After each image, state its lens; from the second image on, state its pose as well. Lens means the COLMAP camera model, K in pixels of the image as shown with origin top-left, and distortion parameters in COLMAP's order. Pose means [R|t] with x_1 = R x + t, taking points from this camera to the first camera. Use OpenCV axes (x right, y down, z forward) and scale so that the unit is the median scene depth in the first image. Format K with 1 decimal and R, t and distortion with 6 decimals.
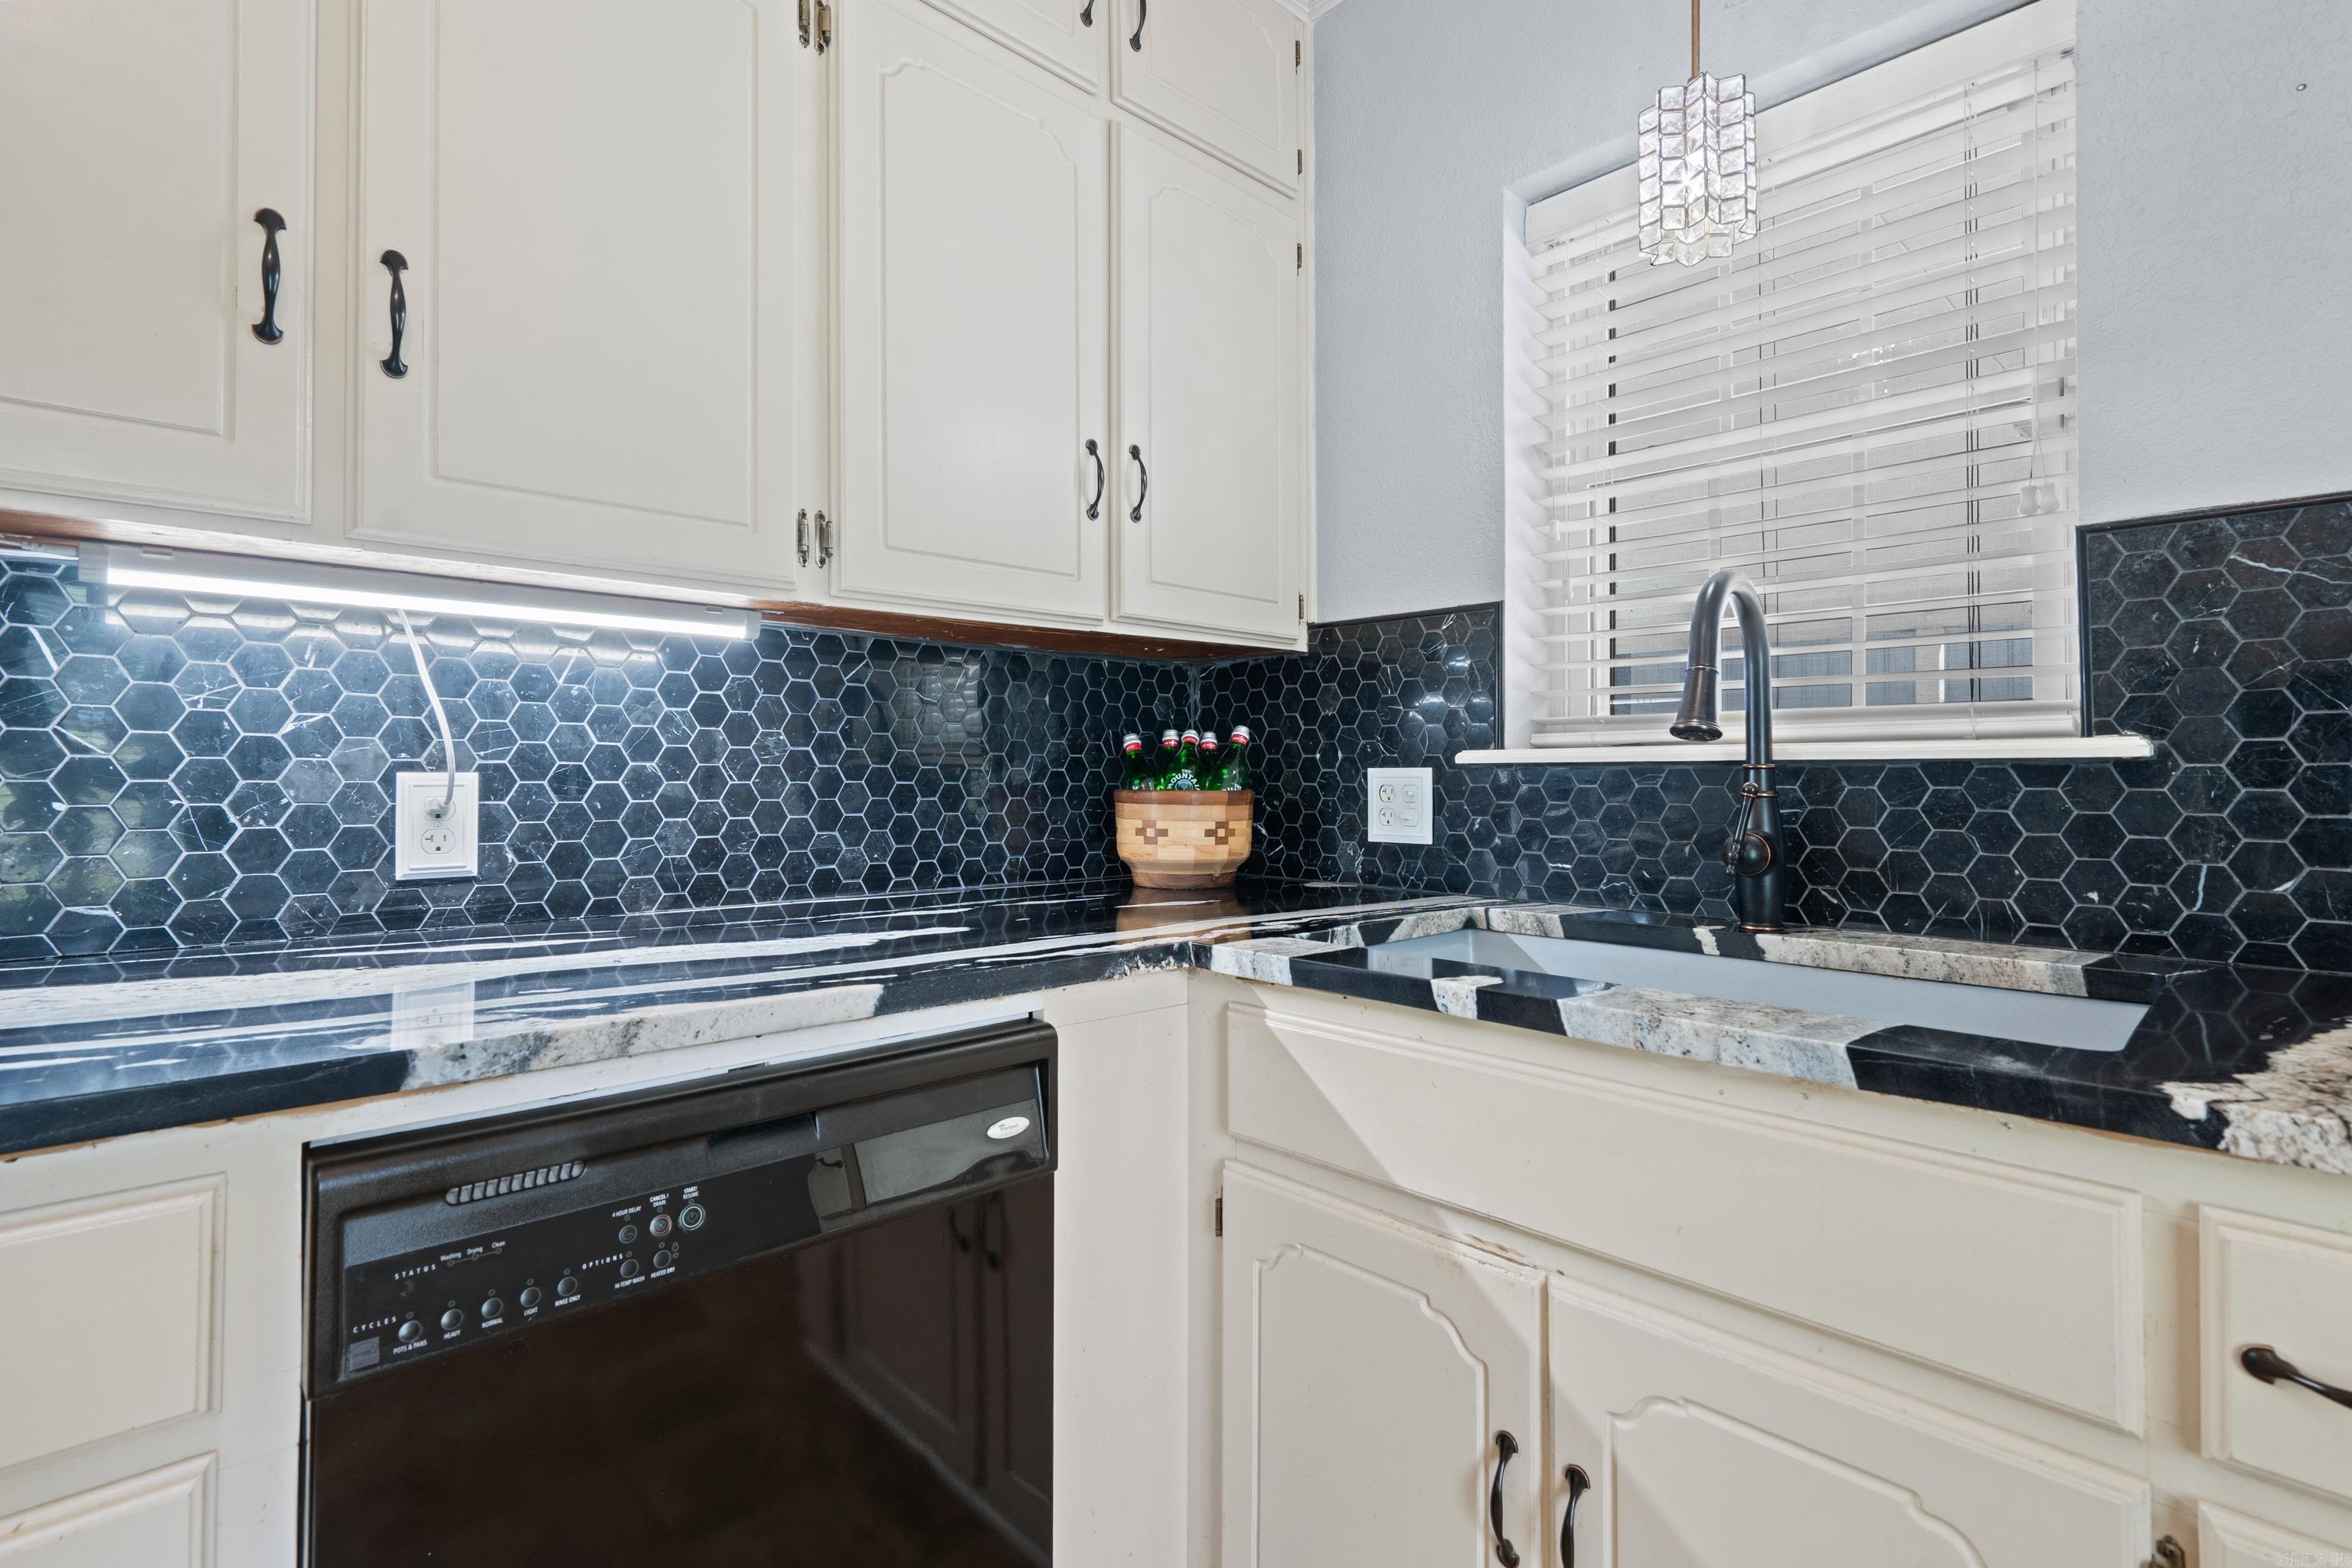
lens RADIAL K [[1091.2, 0, 1185.9], [0, 1091.2, 769.1], [0, 0, 1]] dist [-0.005902, 0.005088]
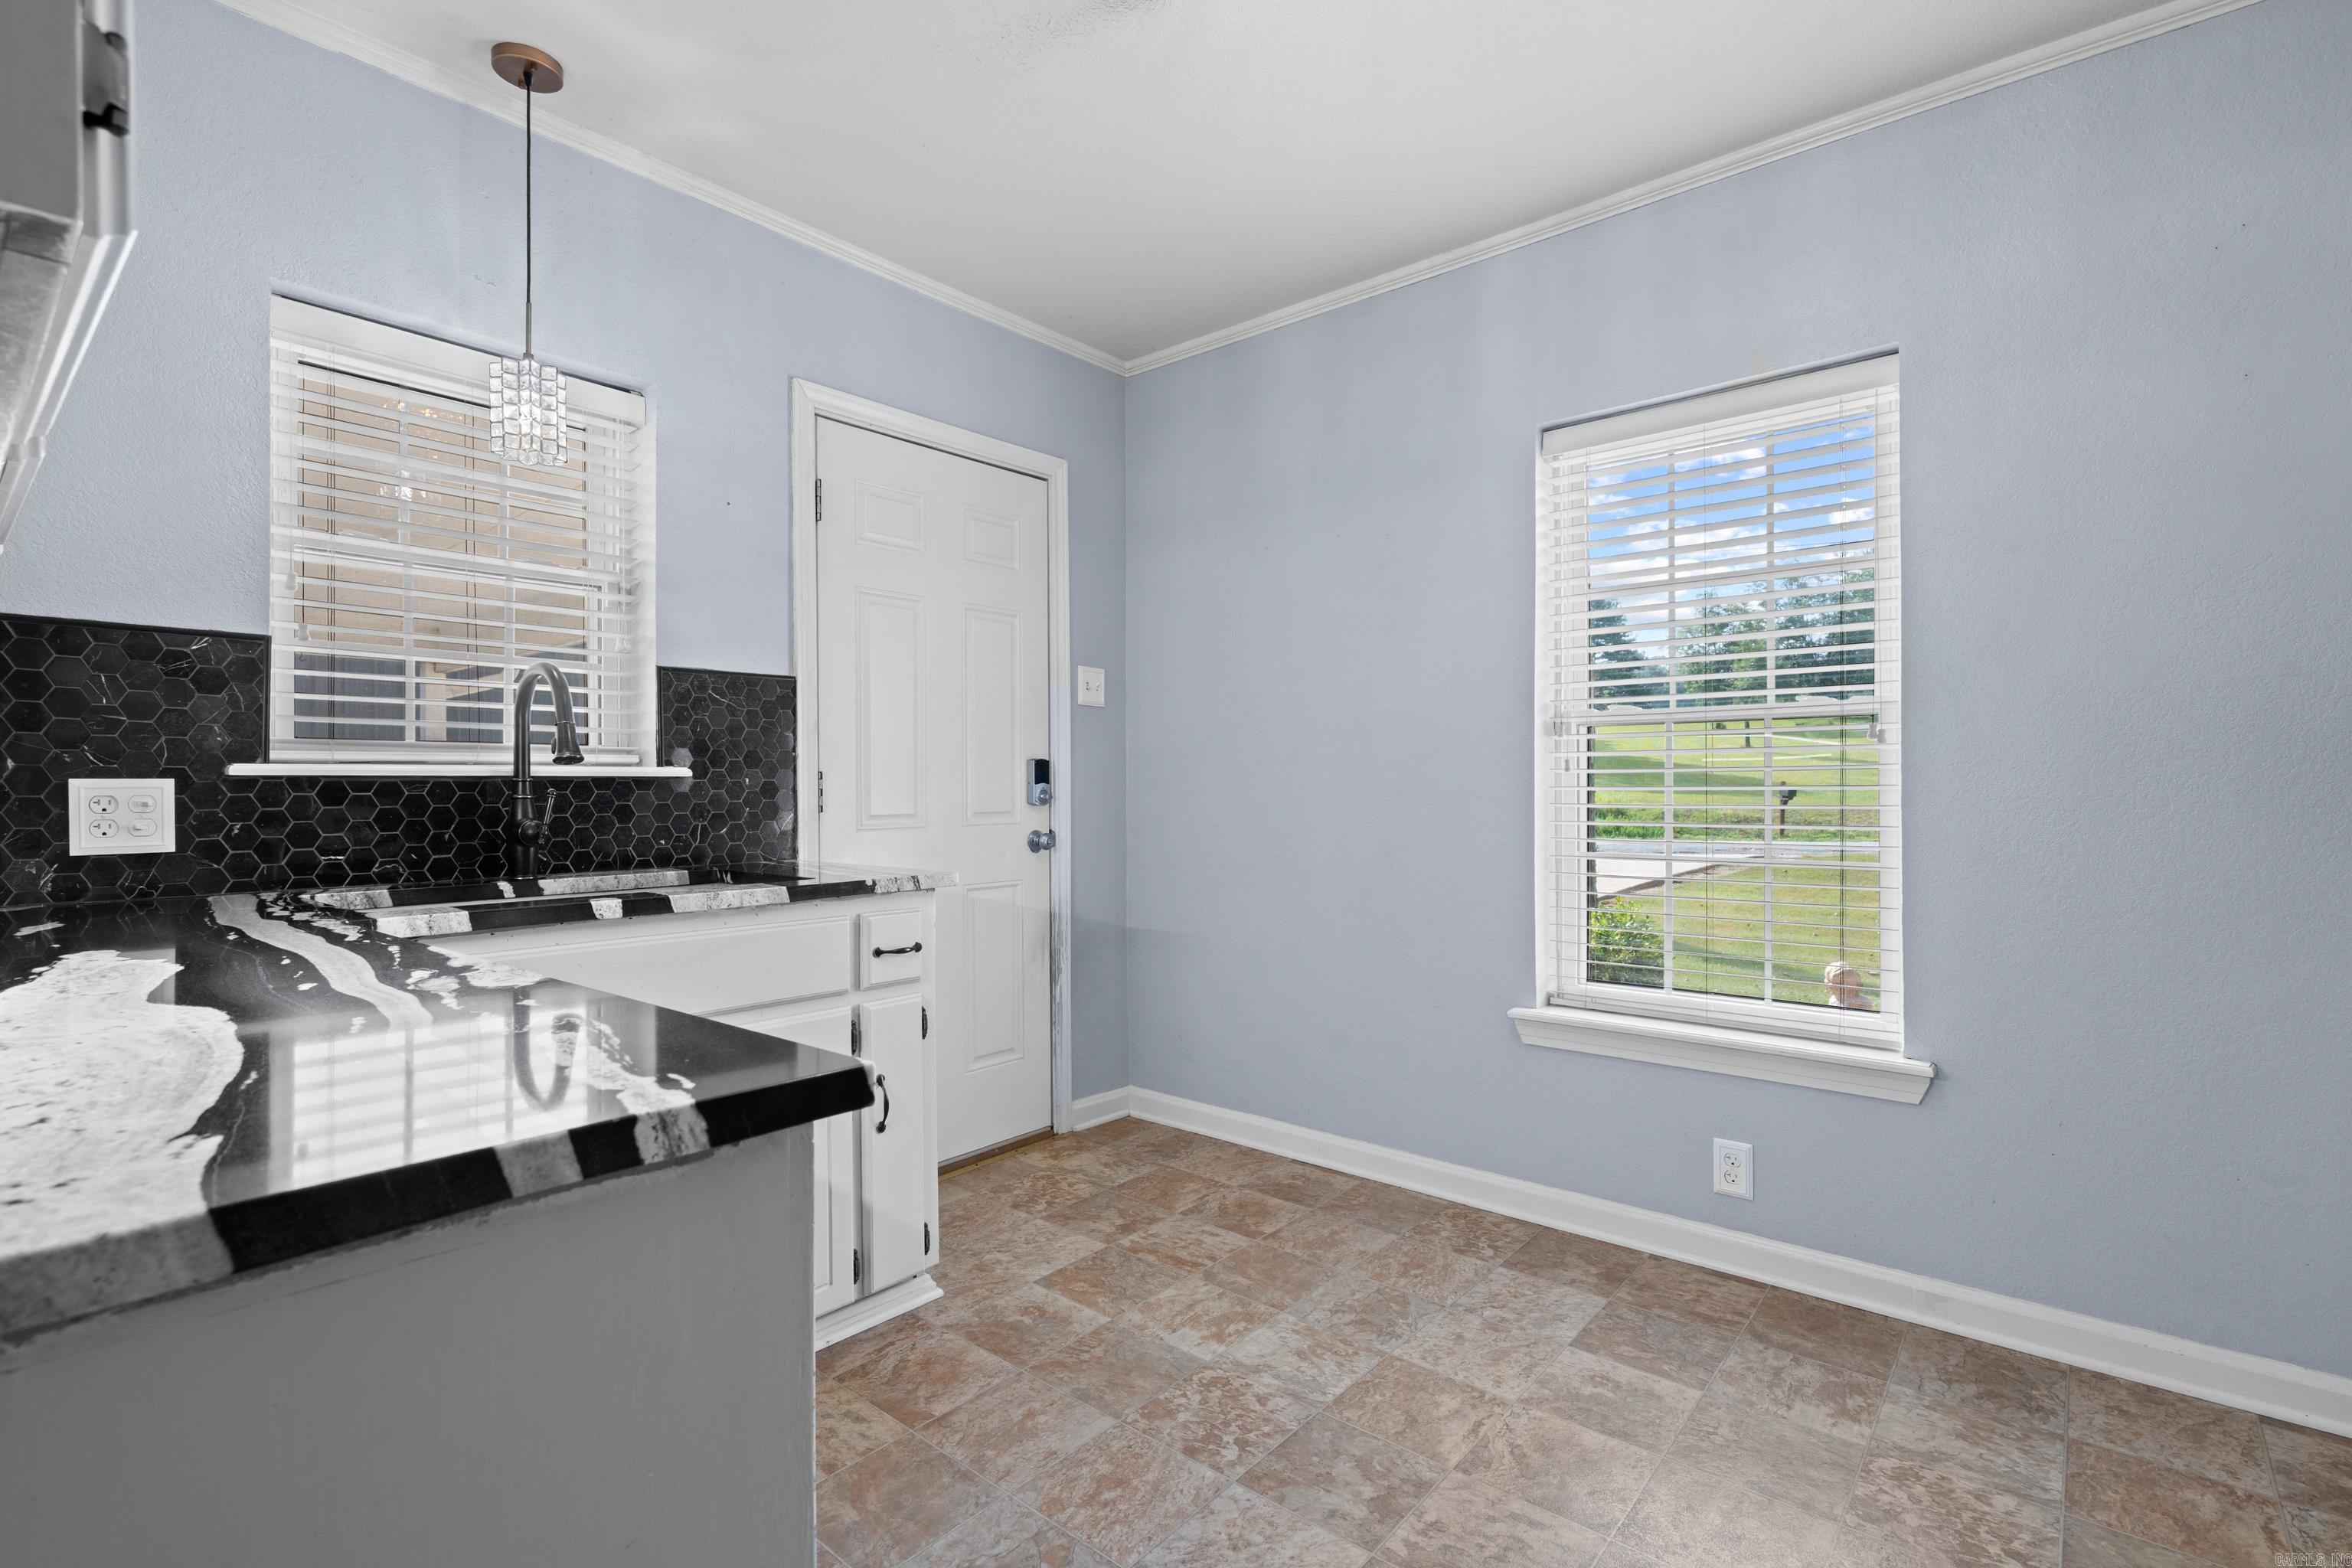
lens RADIAL K [[1082.7, 0, 1176.1], [0, 1082.7, 789.8], [0, 0, 1]] dist [-0.000609, 0.000654]
pose [[-0.108473, -0.001687, 0.994098, -1.177330], [0.000616, 0.999998, 0.001764, 0.010435], [-0.994099, 0.000803, -0.108472, 0.200296]]
